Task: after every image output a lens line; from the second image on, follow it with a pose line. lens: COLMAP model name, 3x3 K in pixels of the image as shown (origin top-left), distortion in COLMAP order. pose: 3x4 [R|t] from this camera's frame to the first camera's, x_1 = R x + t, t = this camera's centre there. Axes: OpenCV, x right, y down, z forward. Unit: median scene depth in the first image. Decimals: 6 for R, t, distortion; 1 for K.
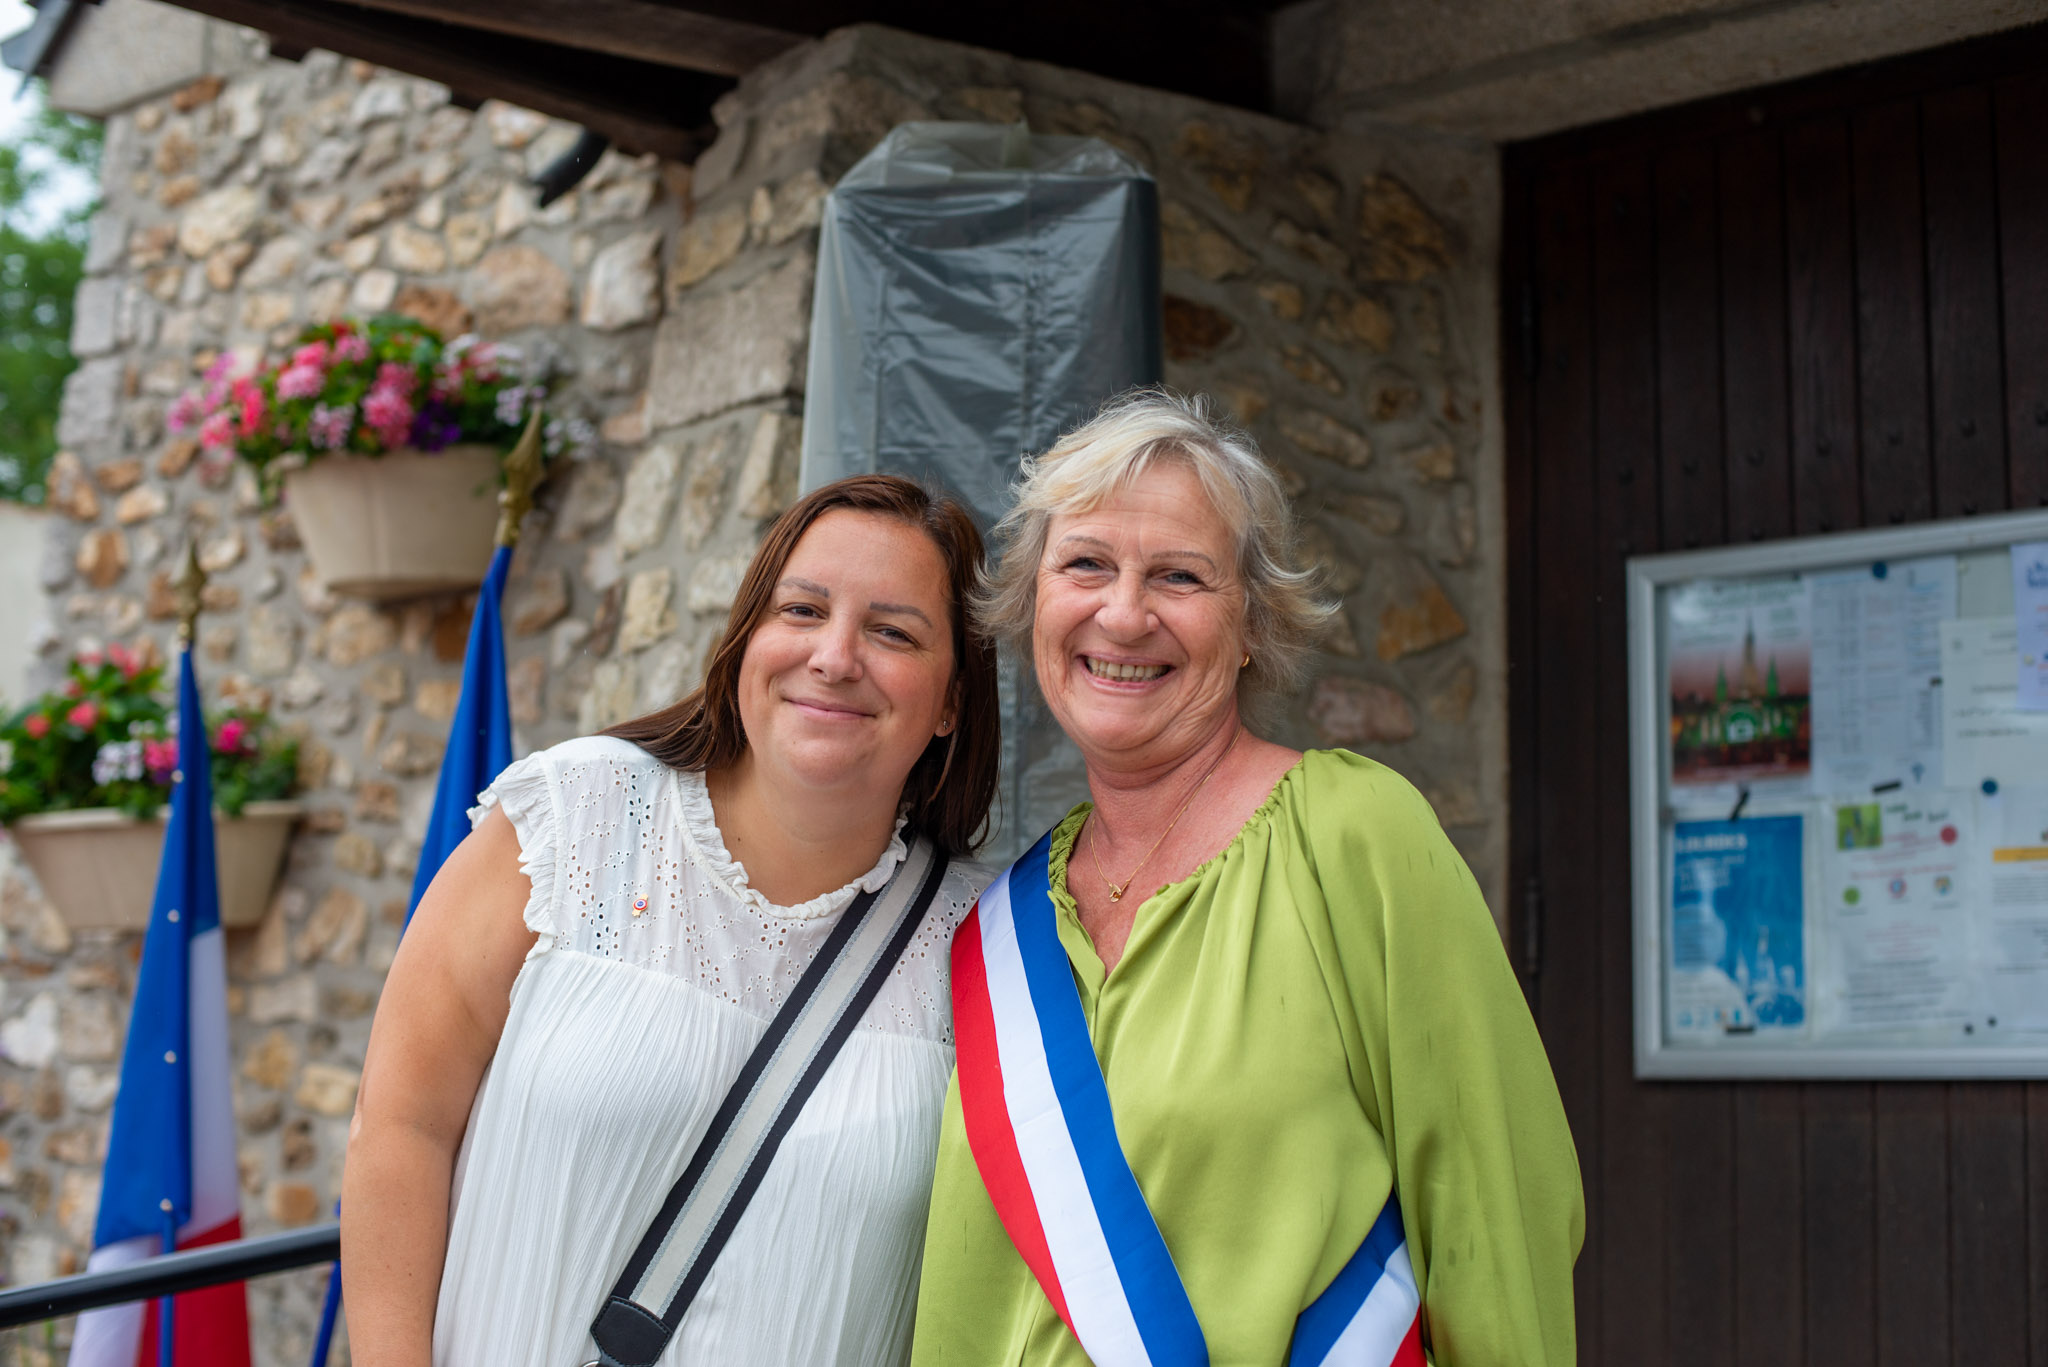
lens RADIAL K [[2997.5, 0, 1028.8], [0, 2997.5, 730.7], [0, 0, 1]] dist [-0.132535, 0.159841]
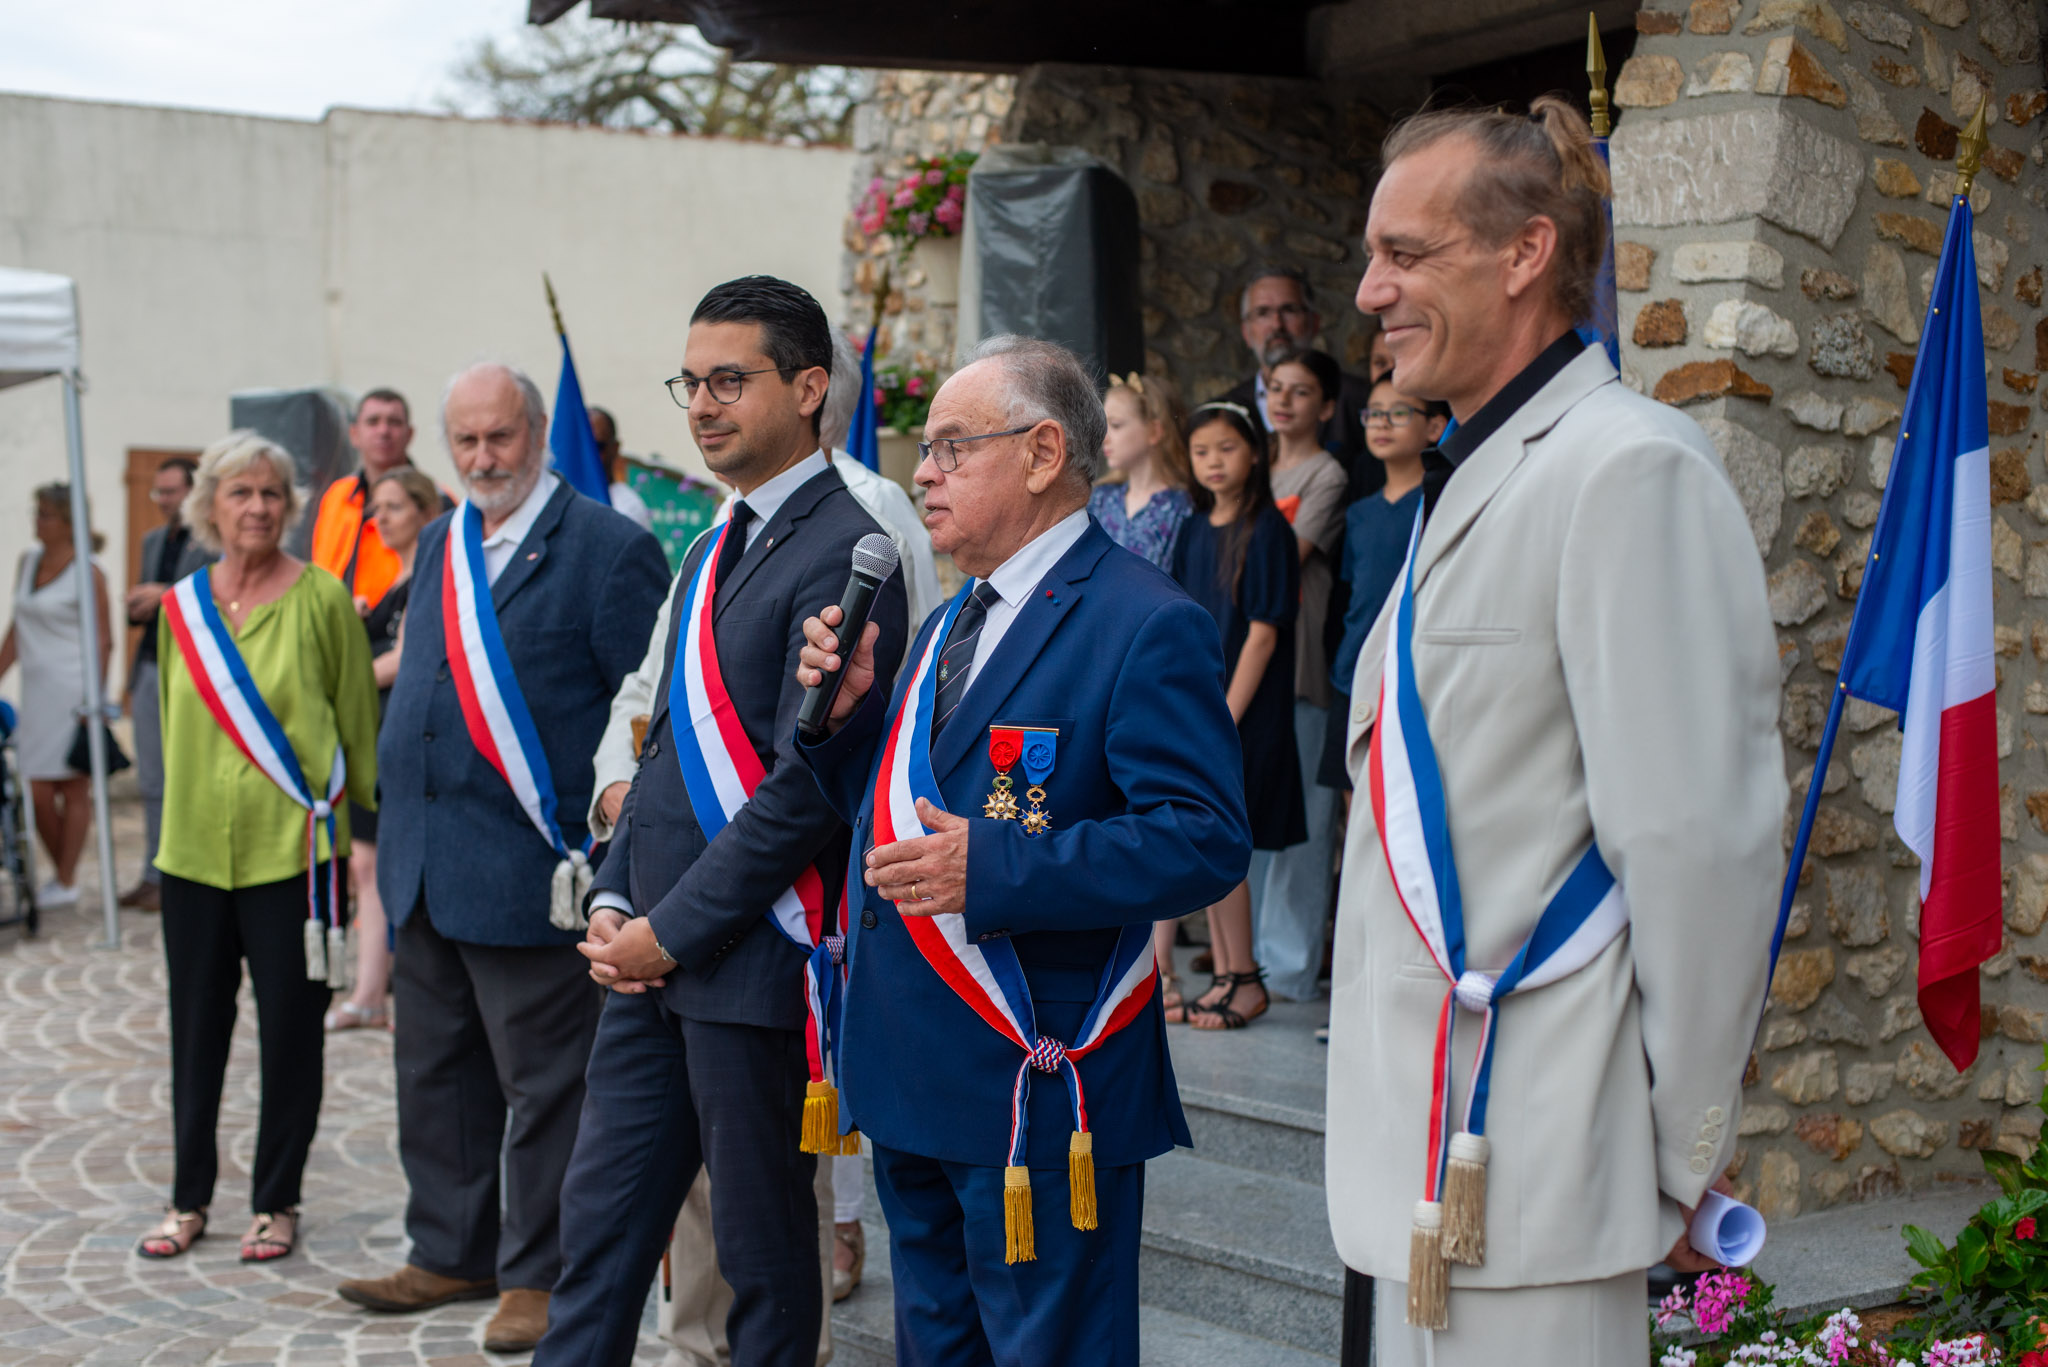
lens RADIAL K [[3271.7, 0, 936.4], [0, 3271.7, 683.7], [0, 0, 1]] dist [-0.144390, 0.235319]
pose [[0.903337, 0.029695, -0.427902, 0.632527], [0.026164, 0.991929, 0.124069, -0.070200], [0.428133, -0.123272, 0.895269, -0.808660]]
